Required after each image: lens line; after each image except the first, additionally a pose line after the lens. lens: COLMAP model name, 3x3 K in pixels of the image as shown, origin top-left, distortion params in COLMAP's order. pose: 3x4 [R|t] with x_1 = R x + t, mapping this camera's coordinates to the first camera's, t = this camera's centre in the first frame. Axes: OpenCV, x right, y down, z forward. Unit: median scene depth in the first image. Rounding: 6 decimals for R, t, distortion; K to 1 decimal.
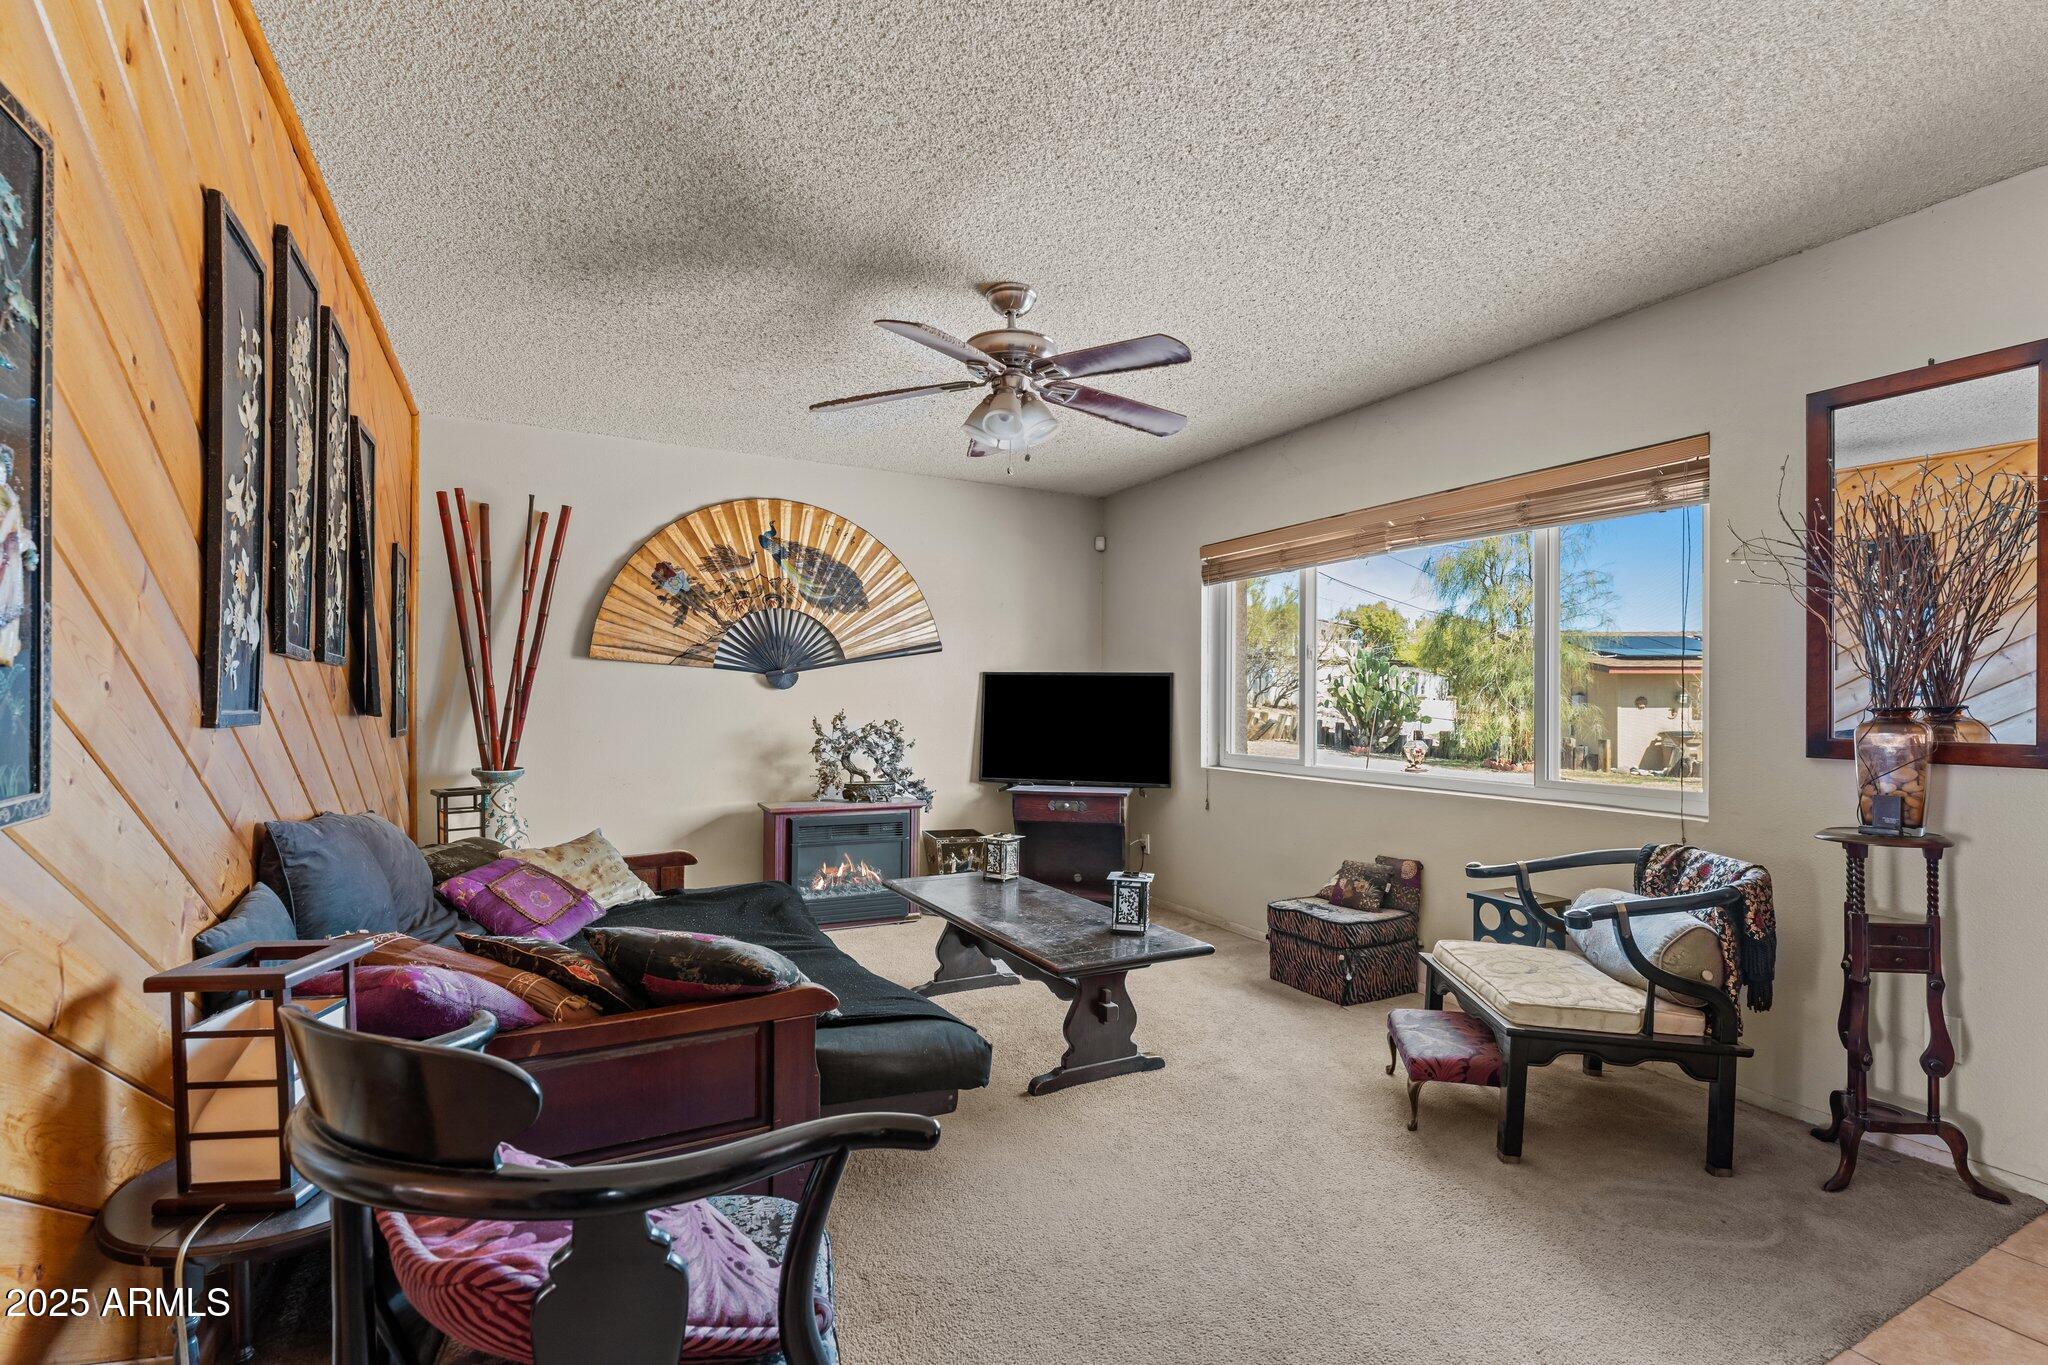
lens RADIAL K [[919.4, 0, 1018.9], [0, 919.4, 701.7], [0, 0, 1]] dist [-0.002078, -0.000248]
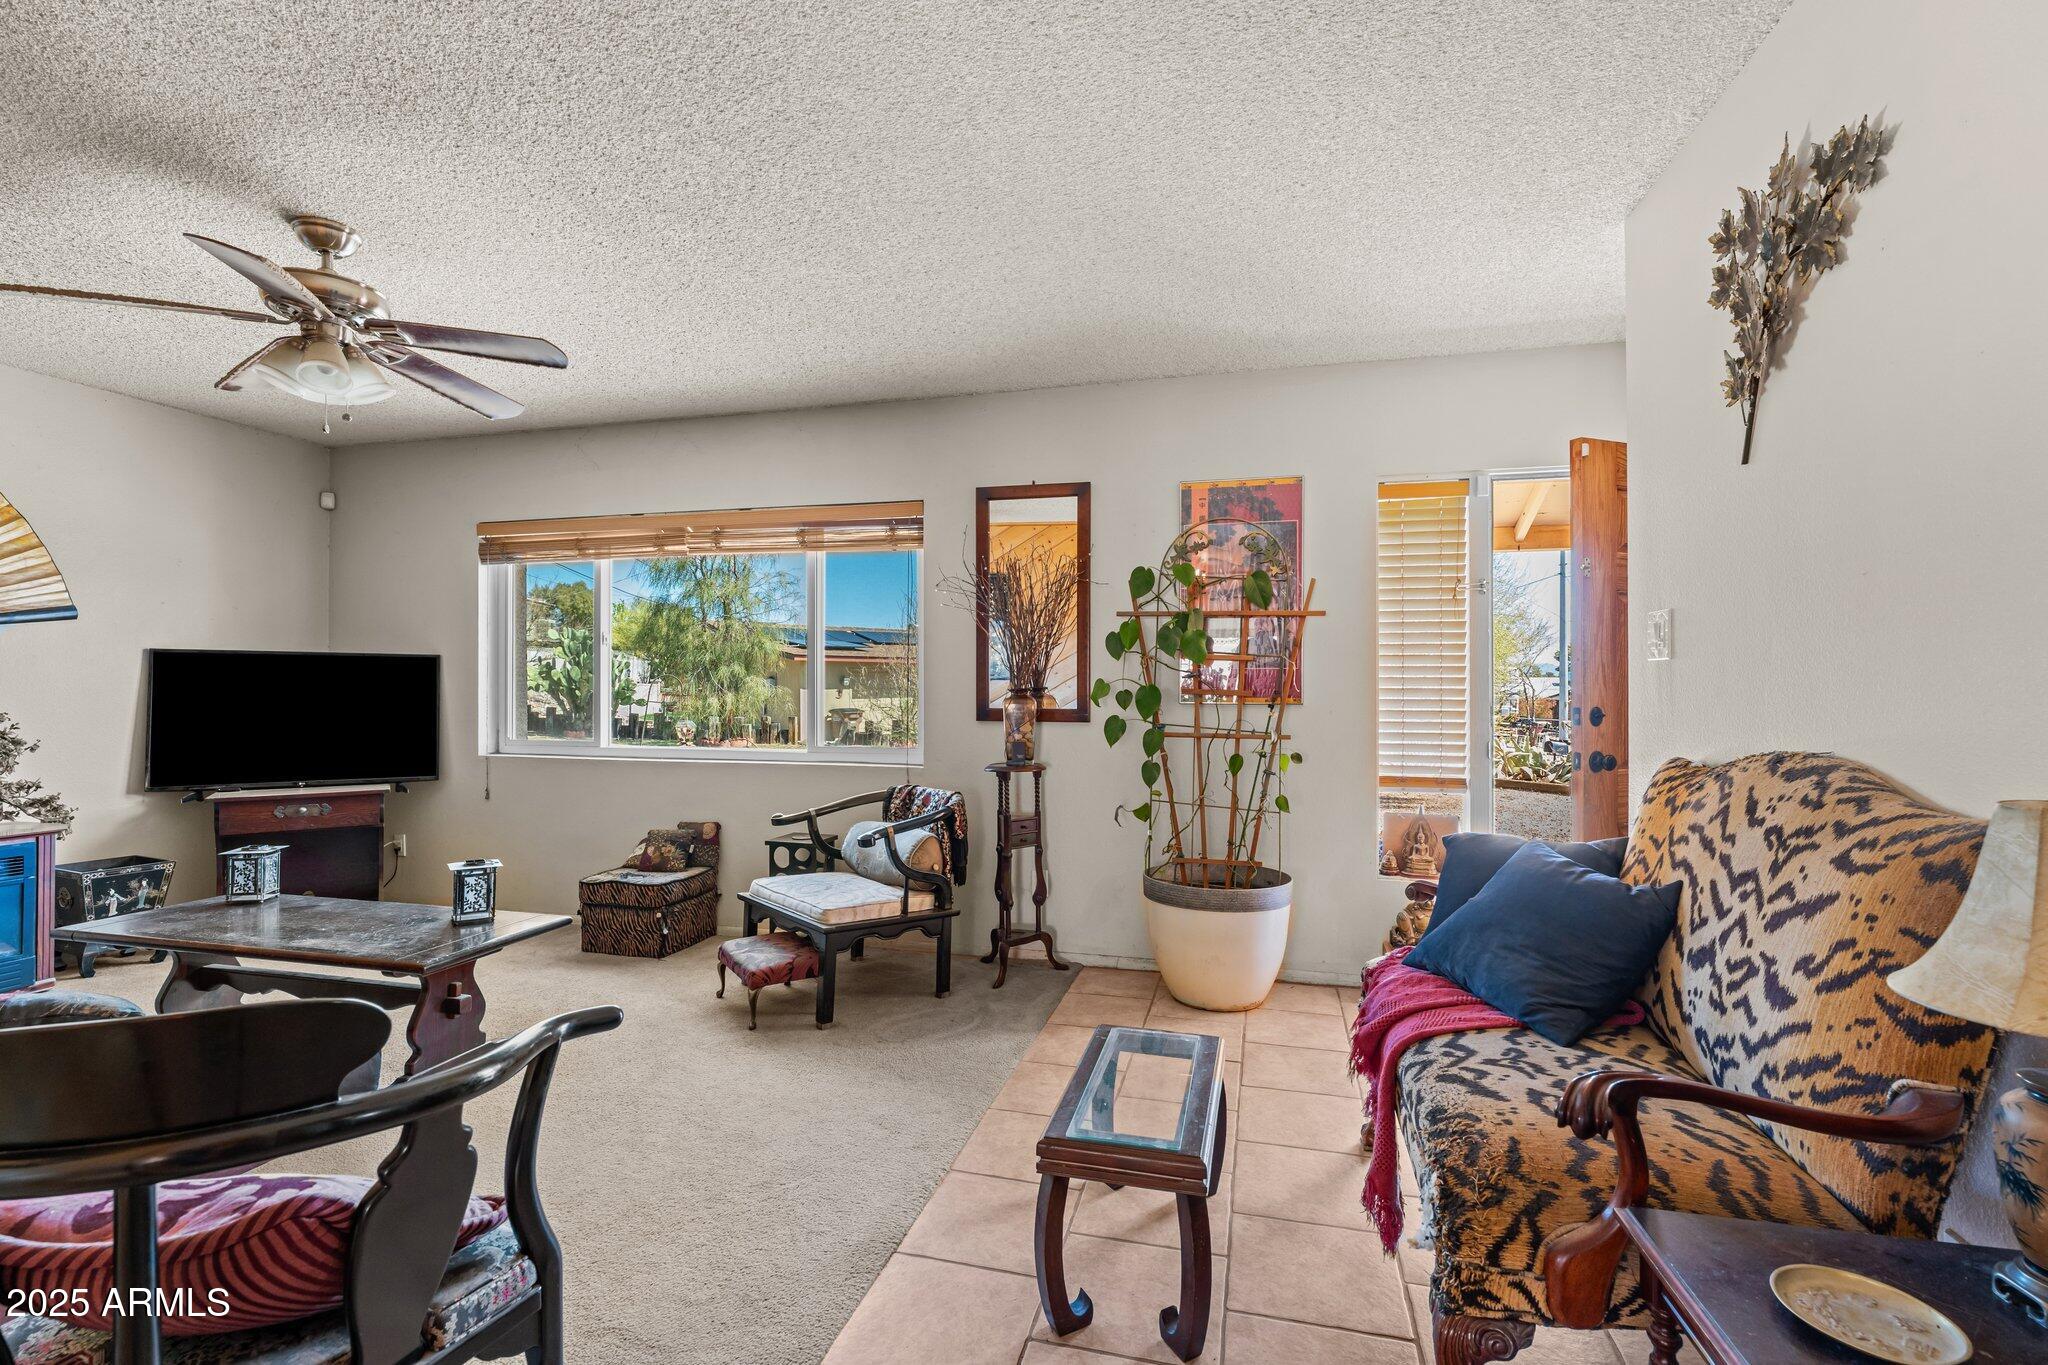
lens RADIAL K [[925.4, 0, 1024.0], [0, 925.4, 682.5], [0, 0, 1]] dist [0.002346, 0.000214]
pose [[0.675555, -0.001332, 0.737309, -0.175112], [0.003190, 0.999994, -0.001117, -0.001608], [-0.737303, 0.003107, 0.675555, -0.085859]]
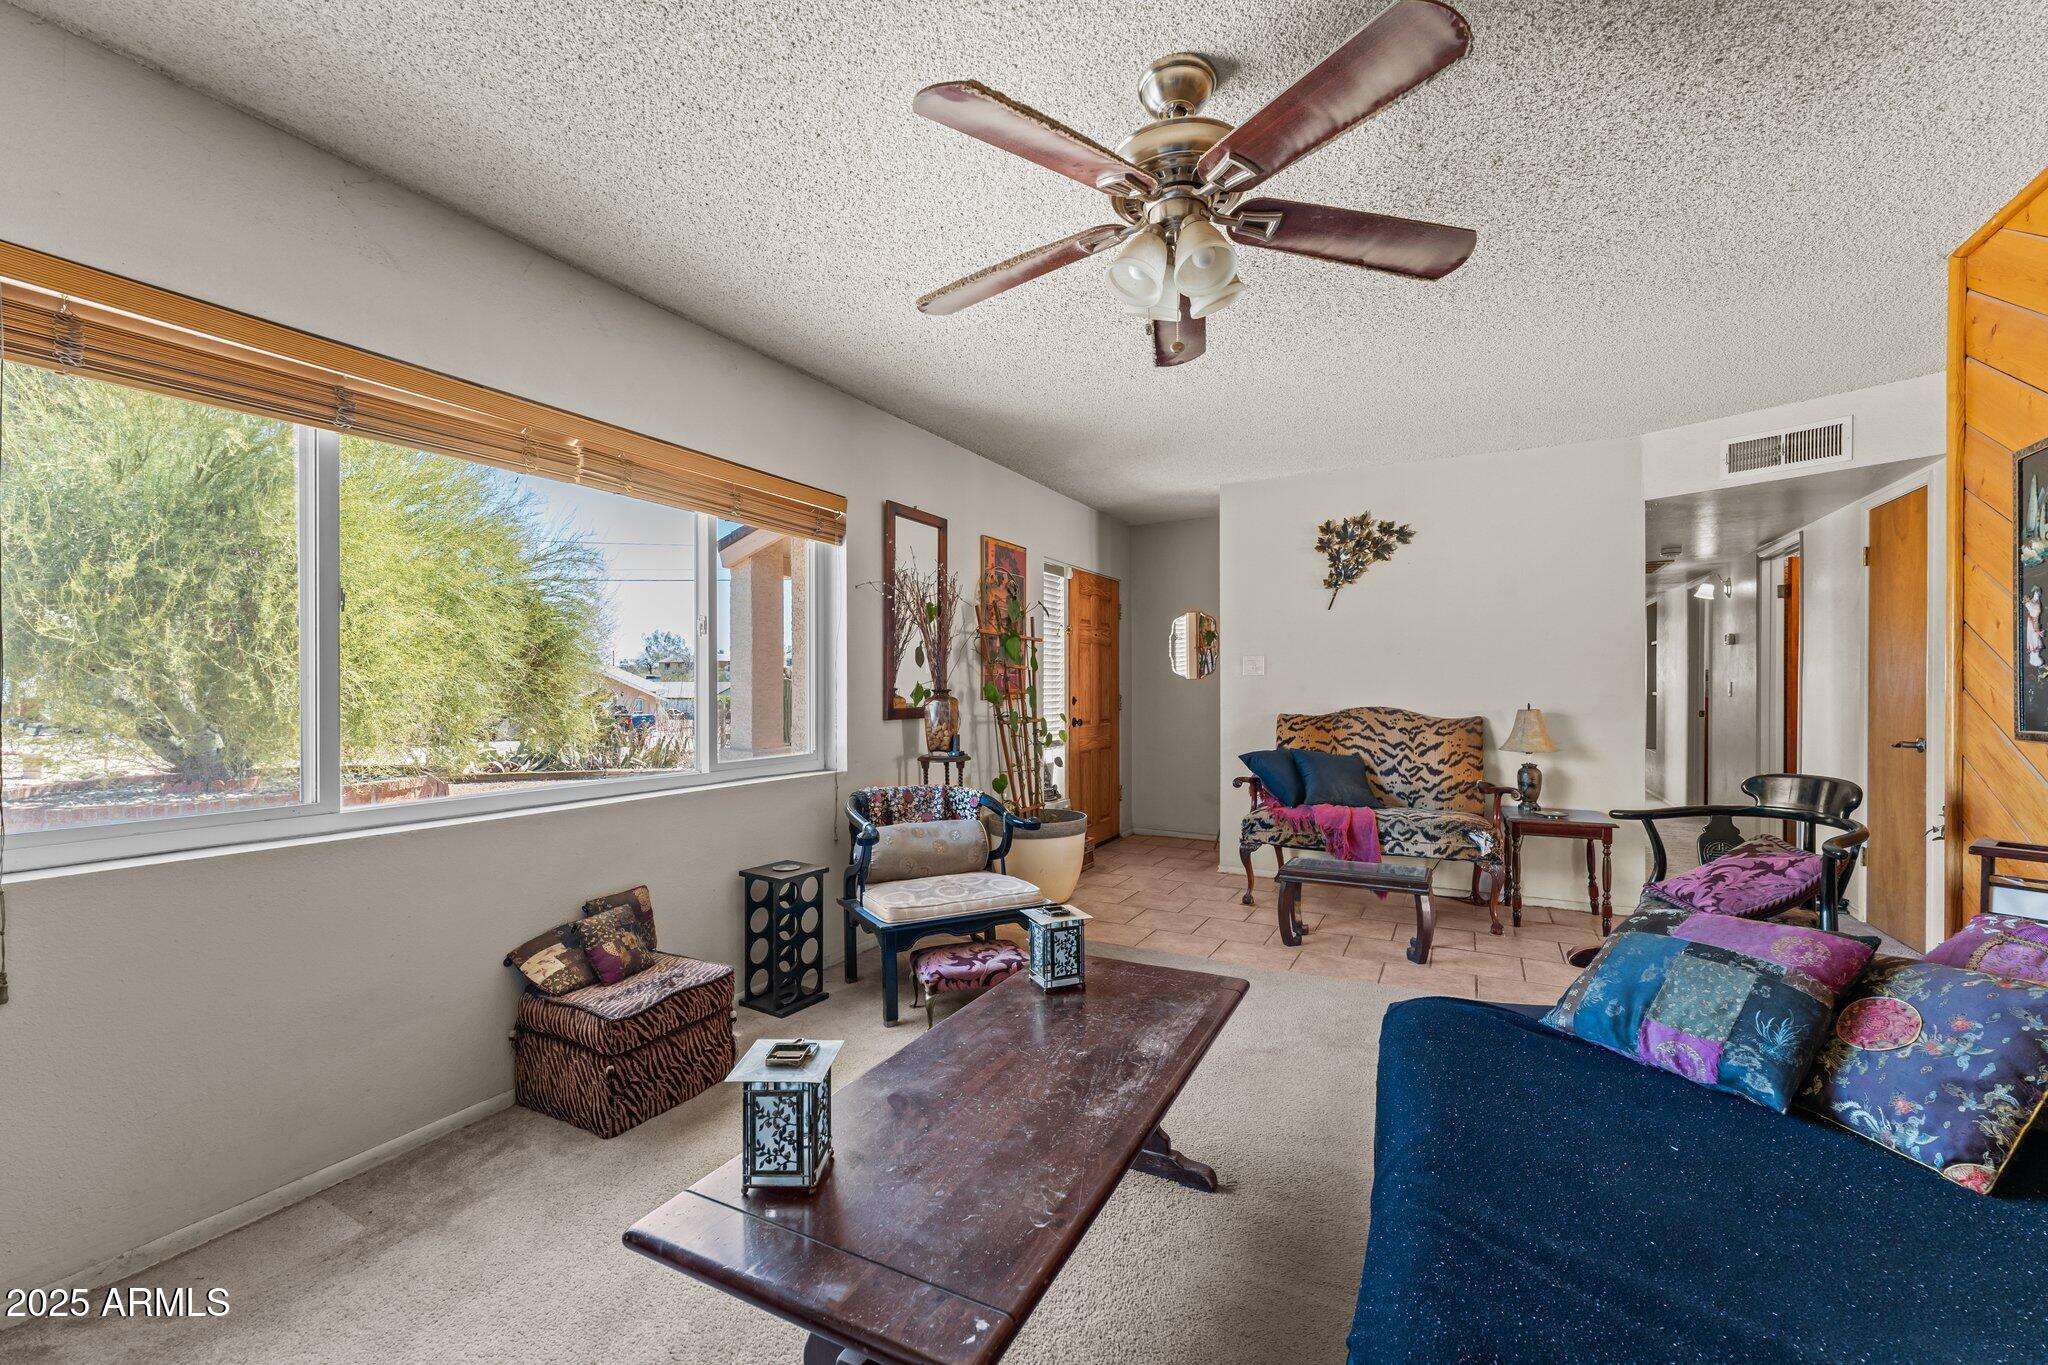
lens RADIAL K [[818.0, 0, 1024.0], [0, 818.0, 682.5], [0, 0, 1]] dist [-0.001179, -0.000682]
pose [[-0.545989, -0.008979, 0.837744, -0.371703], [-0.002797, 0.999957, 0.008894, -0.015043], [-0.837788, 0.002513, -0.545990, 1.148518]]
